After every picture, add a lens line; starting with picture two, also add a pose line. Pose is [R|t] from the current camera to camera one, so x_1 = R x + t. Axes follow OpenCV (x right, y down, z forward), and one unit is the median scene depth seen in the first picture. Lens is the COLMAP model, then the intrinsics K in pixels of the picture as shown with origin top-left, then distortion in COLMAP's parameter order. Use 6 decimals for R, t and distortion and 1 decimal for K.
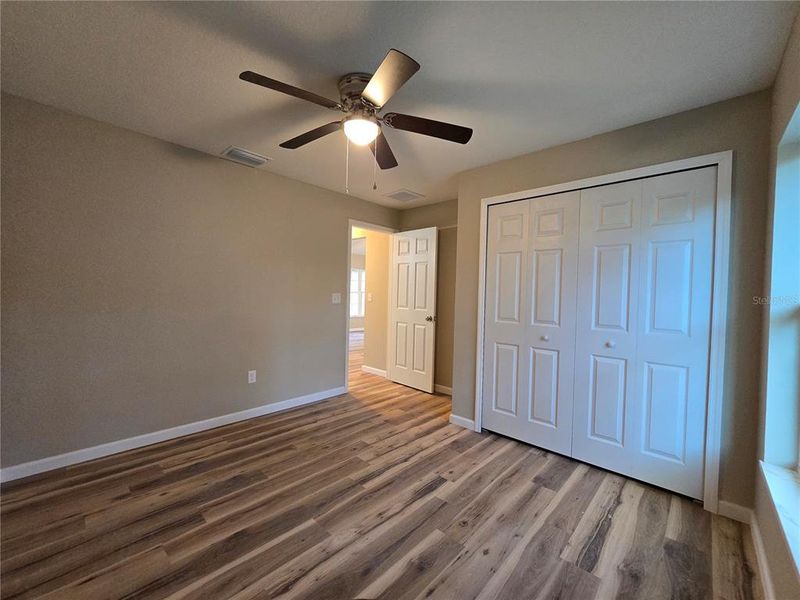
lens RADIAL K [[327.8, 0, 400.1], [0, 327.8, 298.0], [0, 0, 1]] dist [-0.005947, 0.001306]
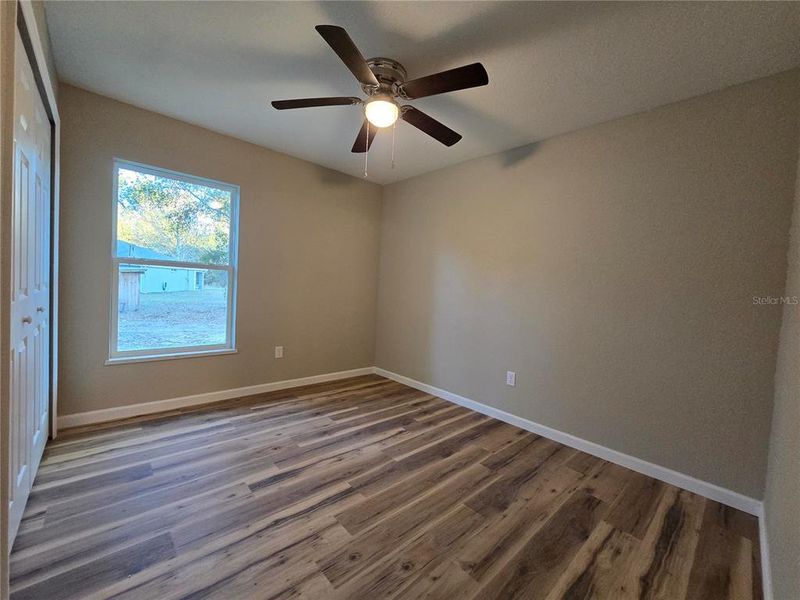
lens RADIAL K [[327.8, 0, 400.1], [0, 327.8, 298.0], [0, 0, 1]] dist [-0.005947, 0.001306]
pose [[-0.994445, -0.082177, 0.065766, -0.266272], [-0.078633, 0.995397, 0.054786, 0.006276], [-0.069965, 0.049310, -0.996330, 1.860317]]
